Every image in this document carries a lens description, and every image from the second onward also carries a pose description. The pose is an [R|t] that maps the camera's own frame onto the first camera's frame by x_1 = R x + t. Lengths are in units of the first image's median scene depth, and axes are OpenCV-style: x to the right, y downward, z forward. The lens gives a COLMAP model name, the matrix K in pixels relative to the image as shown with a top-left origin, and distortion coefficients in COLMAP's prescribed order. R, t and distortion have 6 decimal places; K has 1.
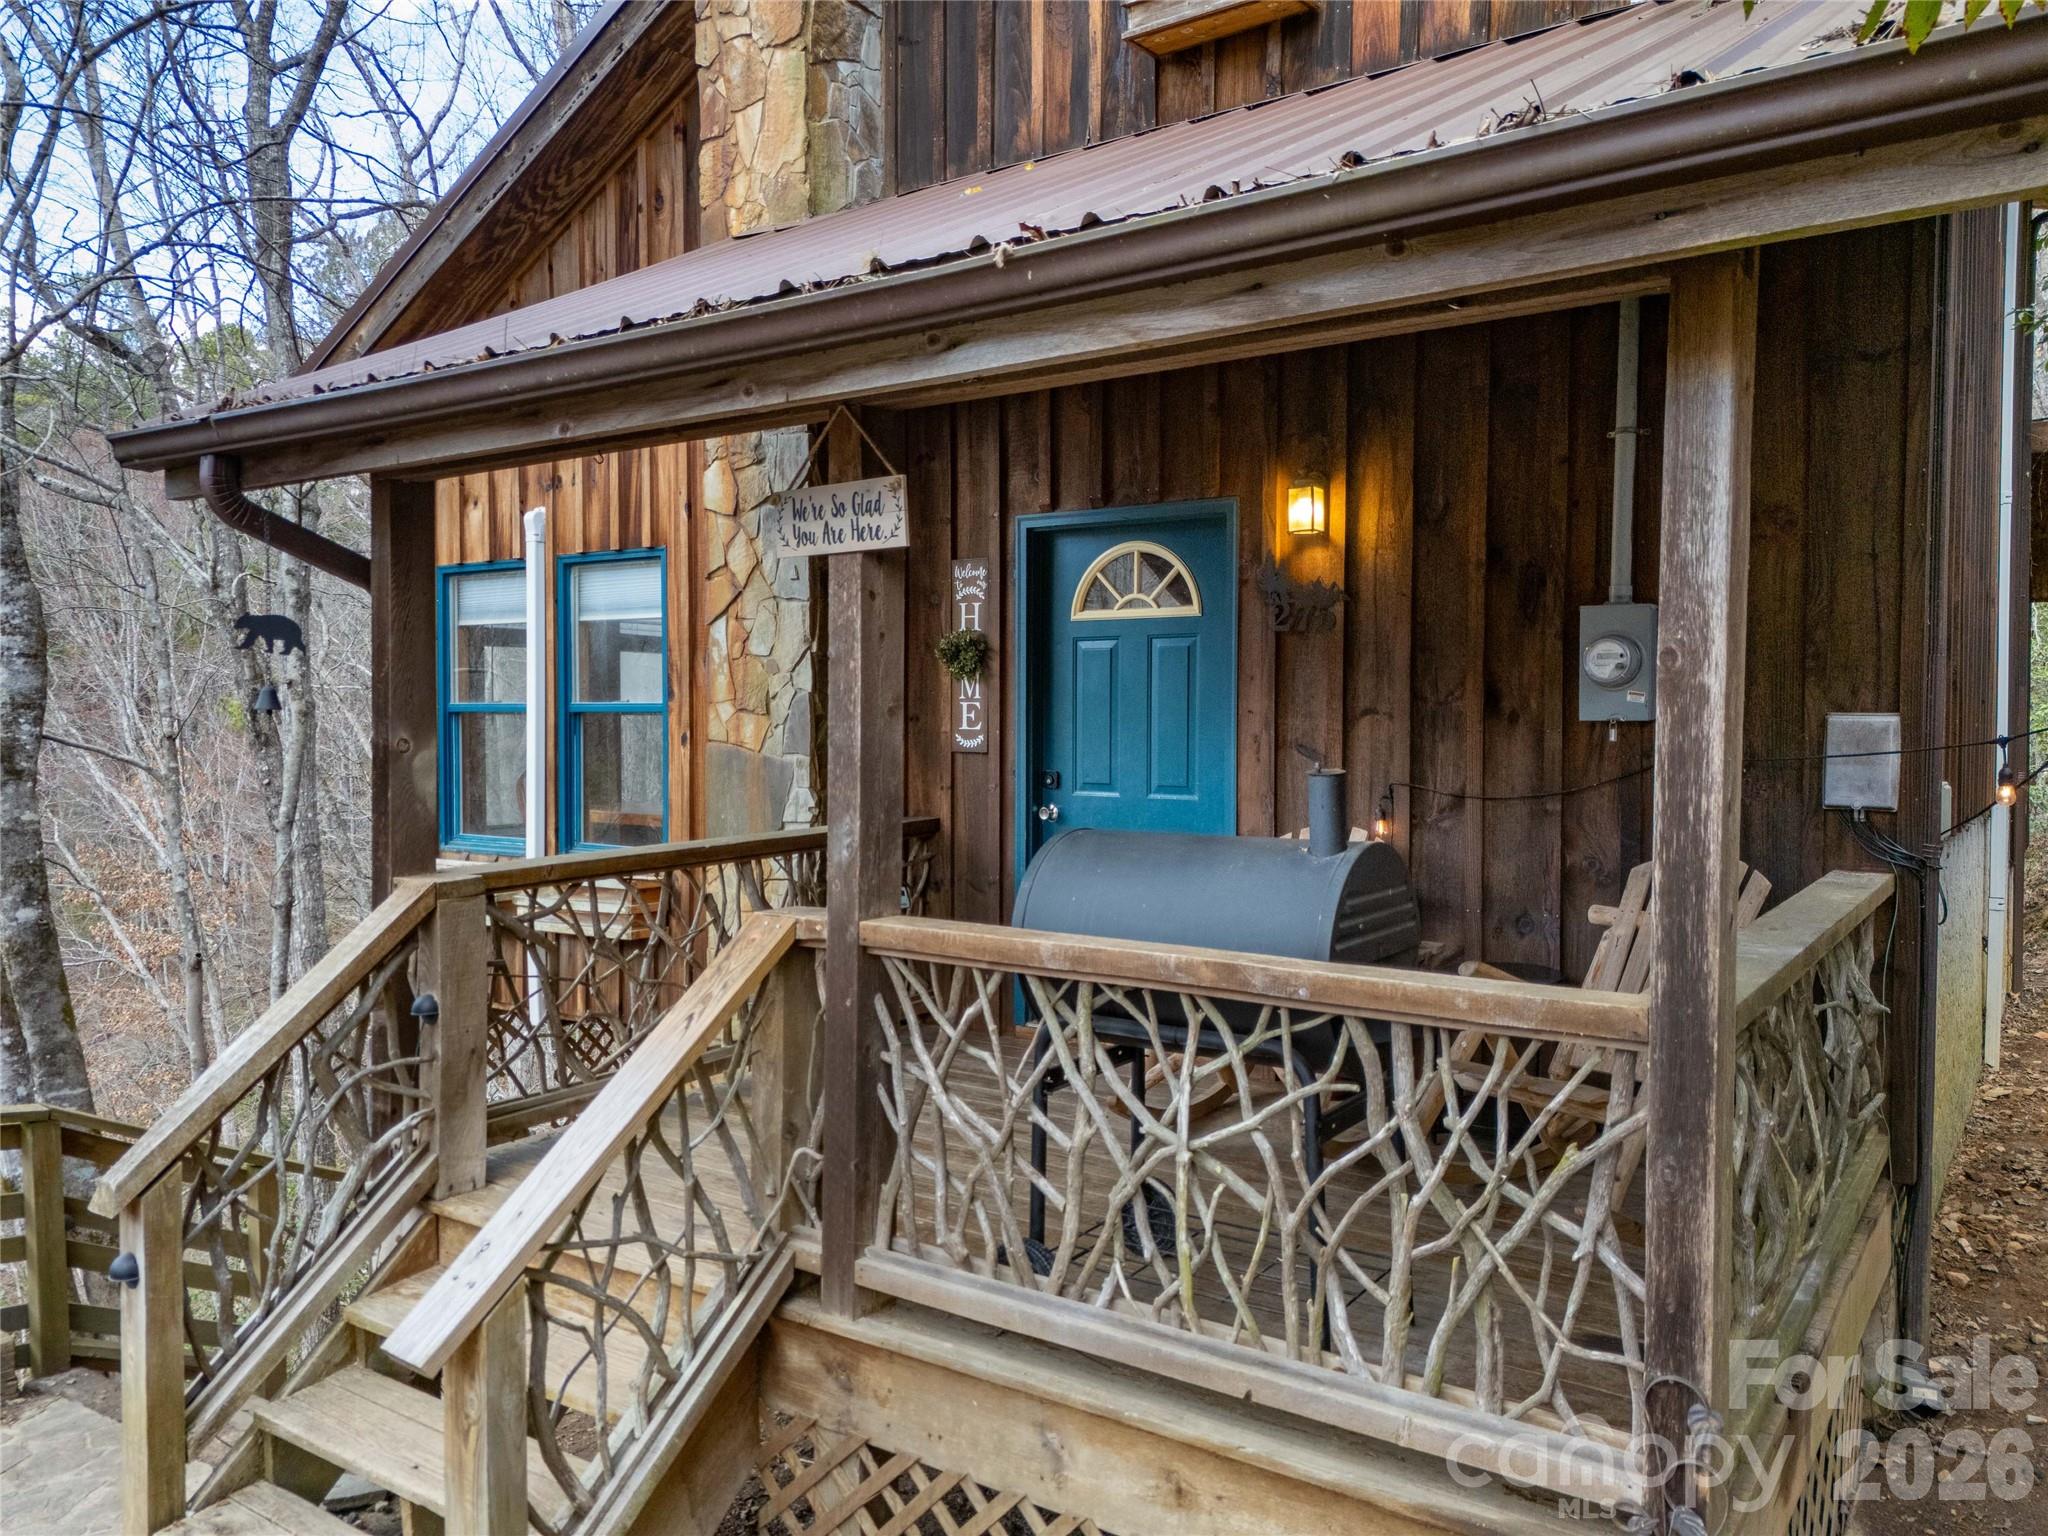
lens RADIAL K [[1493.3, 0, 1013.0], [0, 1493.3, 779.1], [0, 0, 1]] dist [0.080207, -0.003813]
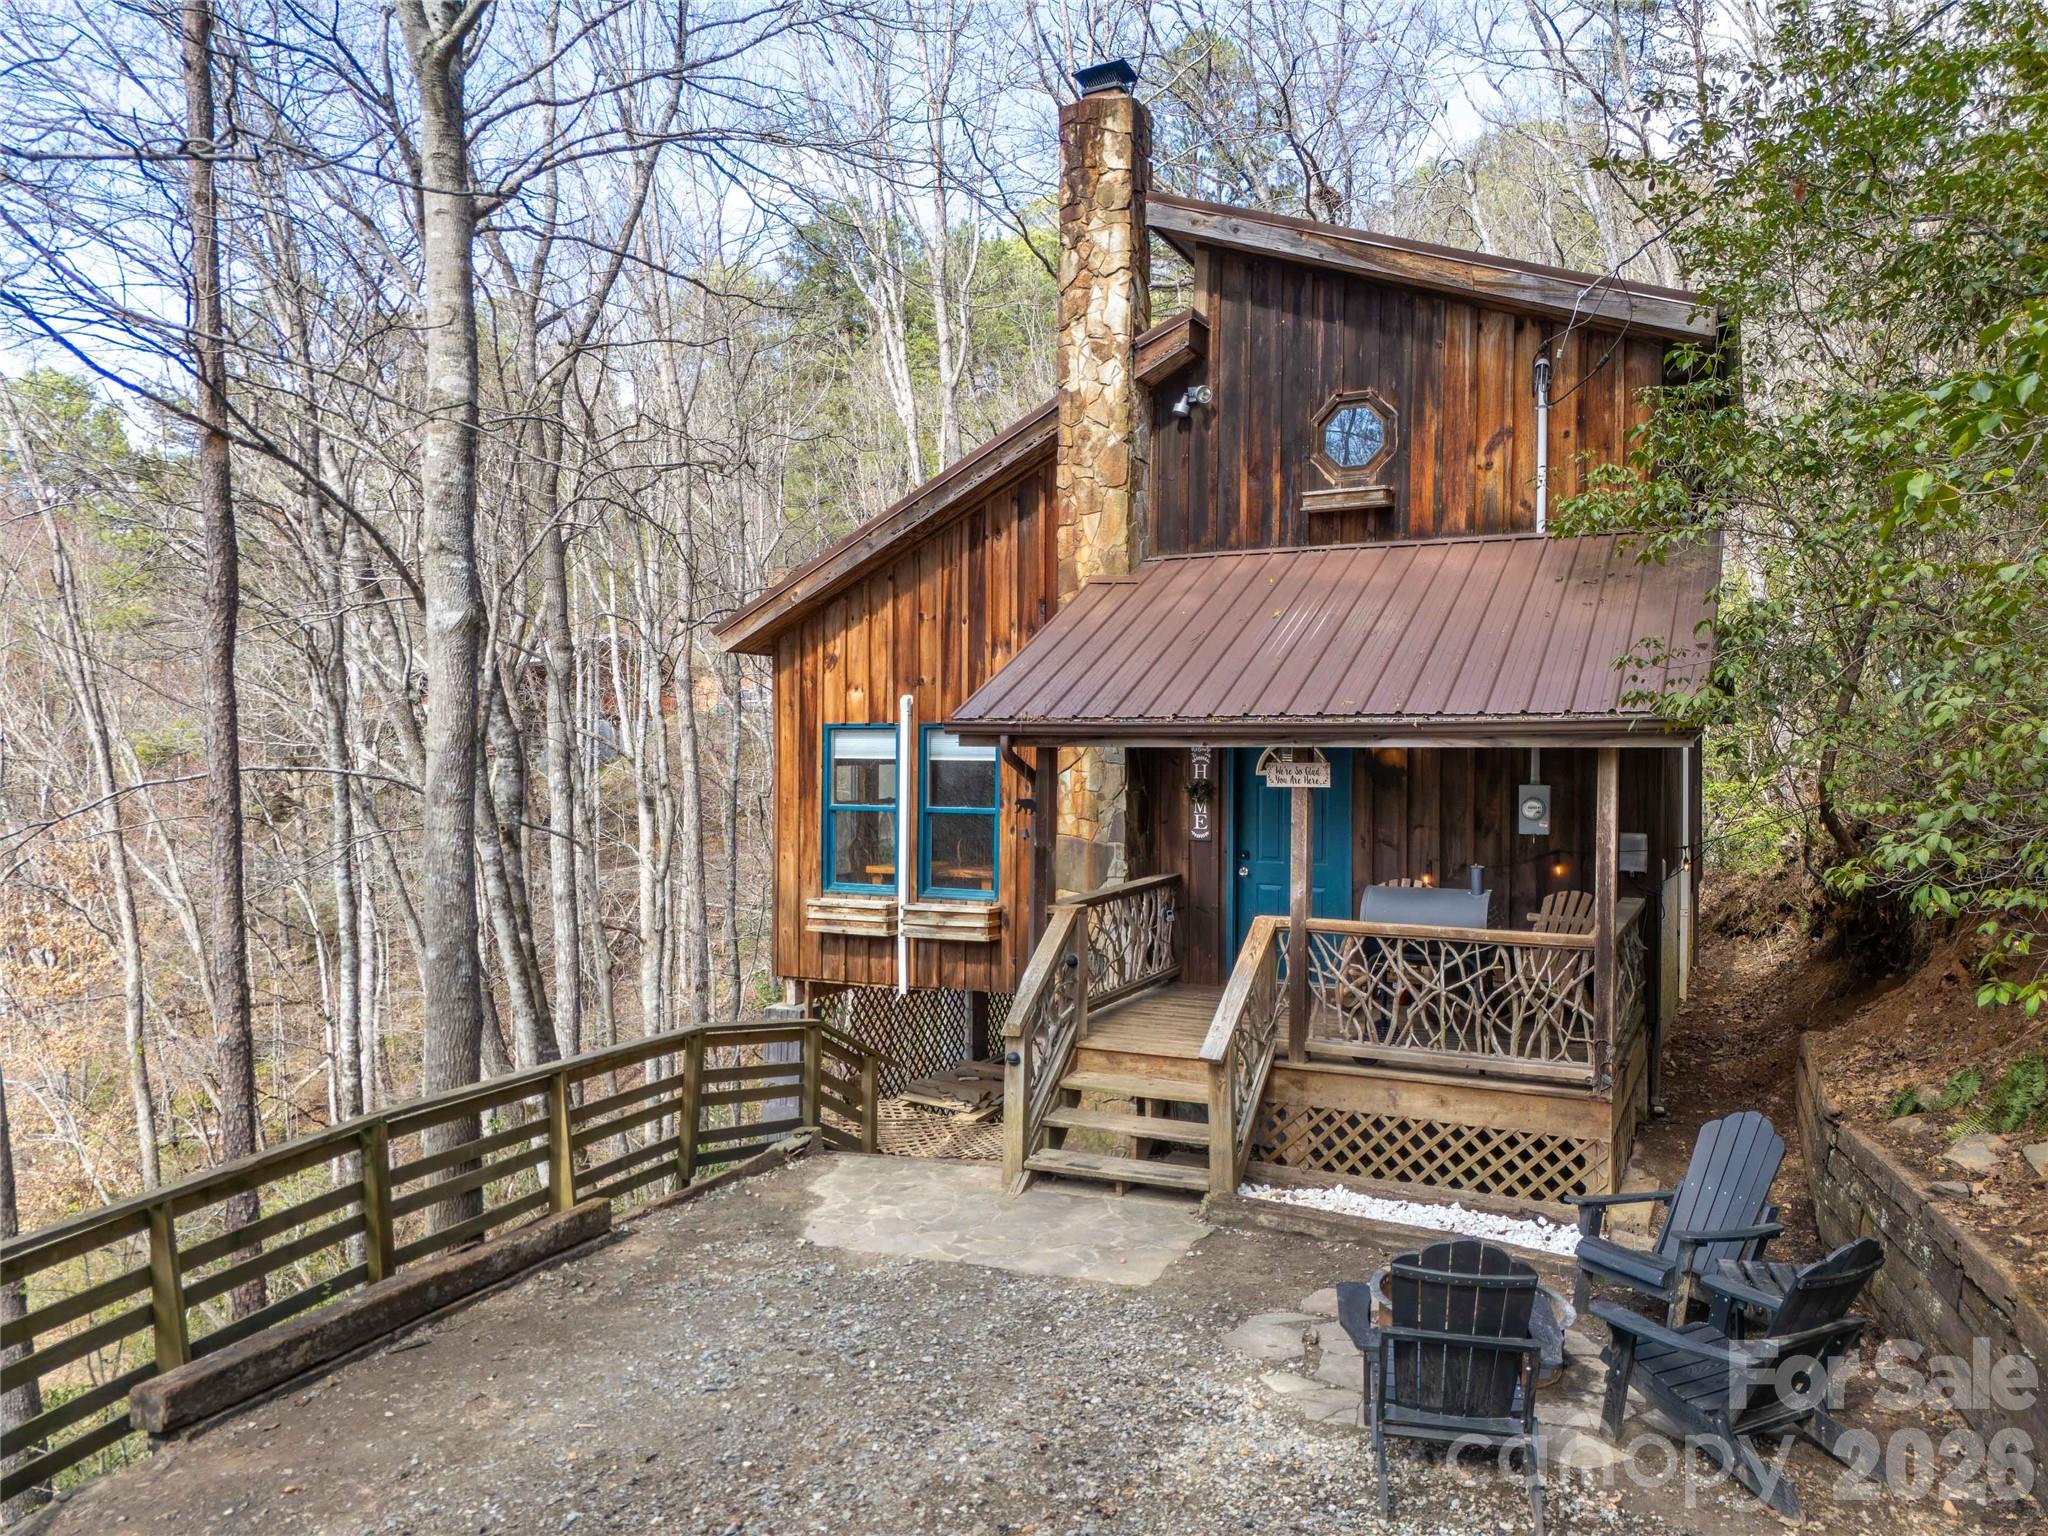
lens RADIAL K [[1493.3, 0, 1013.0], [0, 1493.3, 779.1], [0, 0, 1]] dist [0.080207, -0.003813]
pose [[0.988474, -0.001148, 0.151384, -0.740969], [0.004160, 0.999800, -0.019579, -0.079119], [-0.151331, 0.019983, 0.988281, -1.163632]]
